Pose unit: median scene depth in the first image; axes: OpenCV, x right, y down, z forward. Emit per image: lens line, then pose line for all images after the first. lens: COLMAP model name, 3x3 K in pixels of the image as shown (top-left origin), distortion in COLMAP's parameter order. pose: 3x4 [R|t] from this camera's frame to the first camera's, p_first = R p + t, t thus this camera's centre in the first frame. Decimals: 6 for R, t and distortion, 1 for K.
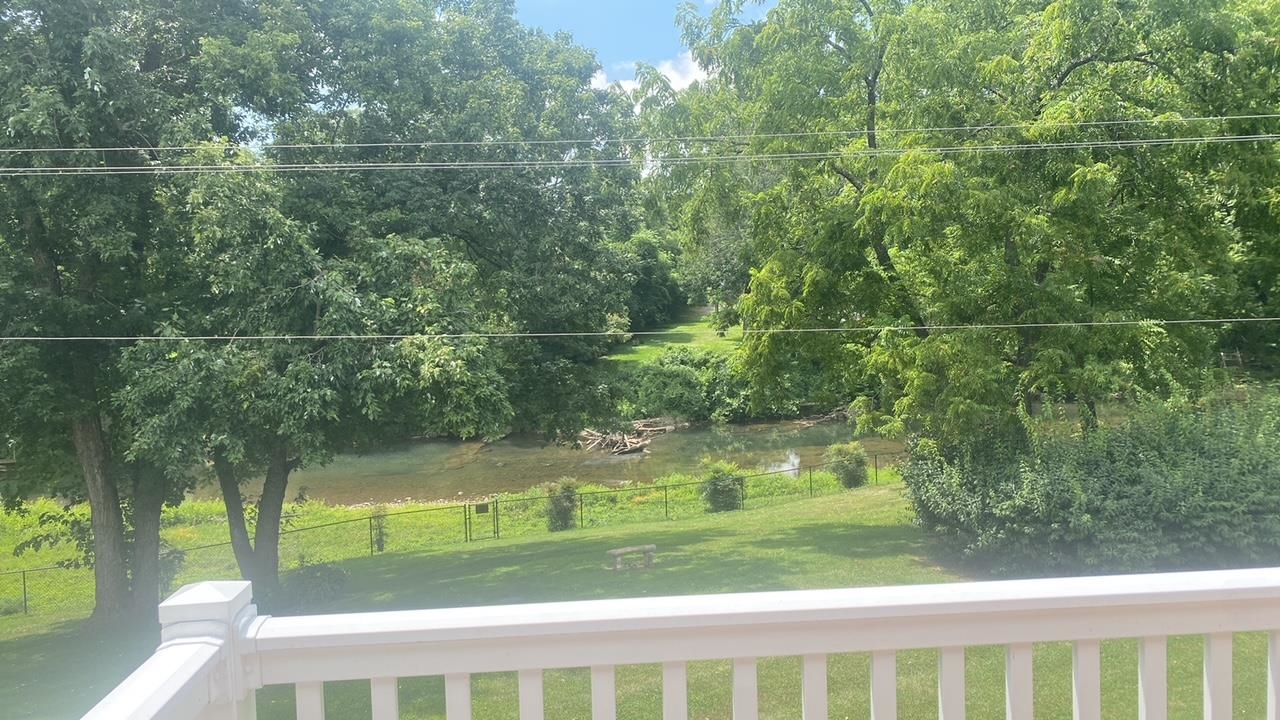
lens RADIAL K [[926.2, 0, 640.0], [0, 926.2, 360.0], [0, 0, 1]] dist [0.116138, -0.211786]
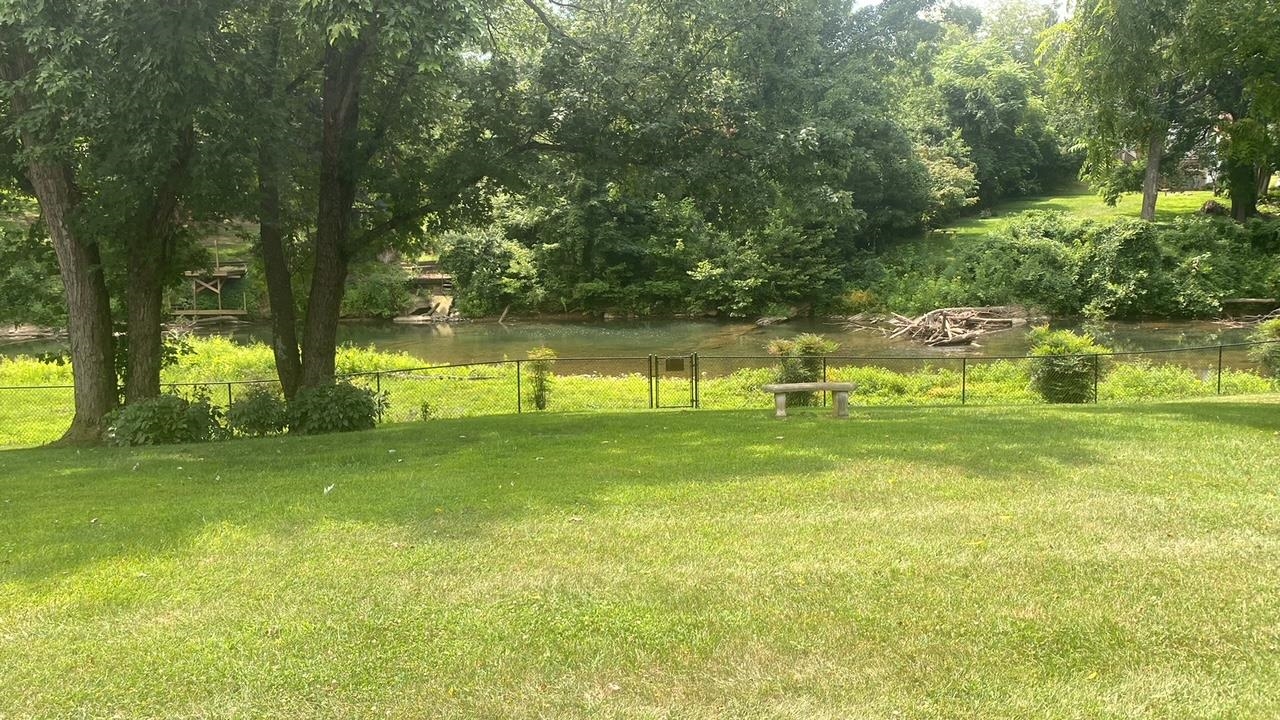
lens RADIAL K [[1085.1, 0, 639.7], [0, 1085.1, 354.4], [0, 0, 1]] dist [0.091526, -0.211207]
pose [[0.944944, 0.057656, -0.322113, 0.072239], [-0.032695, 0.996065, 0.082374, 0.095883], [0.325595, -0.067307, 0.943111, 0.259638]]
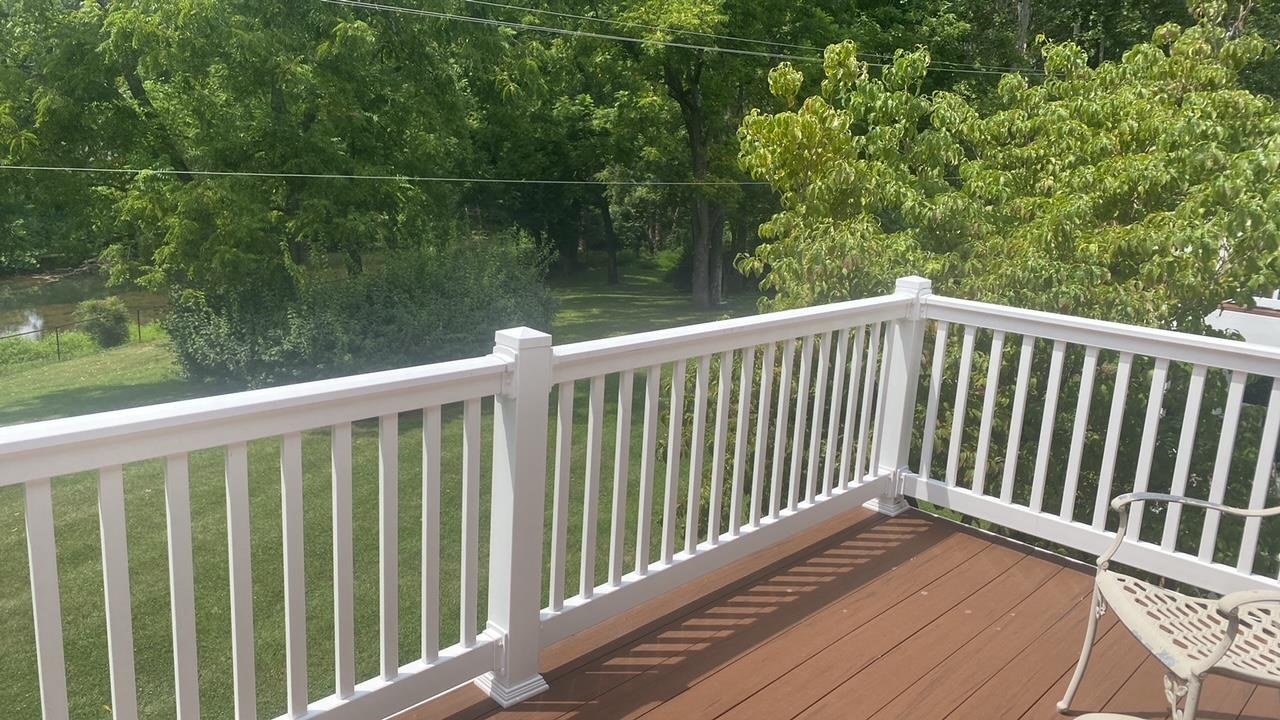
lens RADIAL K [[936.8, 0, 640.5], [0, 936.8, 340.8], [0, 0, 1]] dist [-0.001104, -0.000732]
pose [[0.739806, -0.068438, 0.669330, -0.000169], [-0.025108, 0.991312, 0.129112, 0.000416], [-0.672351, -0.112324, 0.731661, -0.010616]]
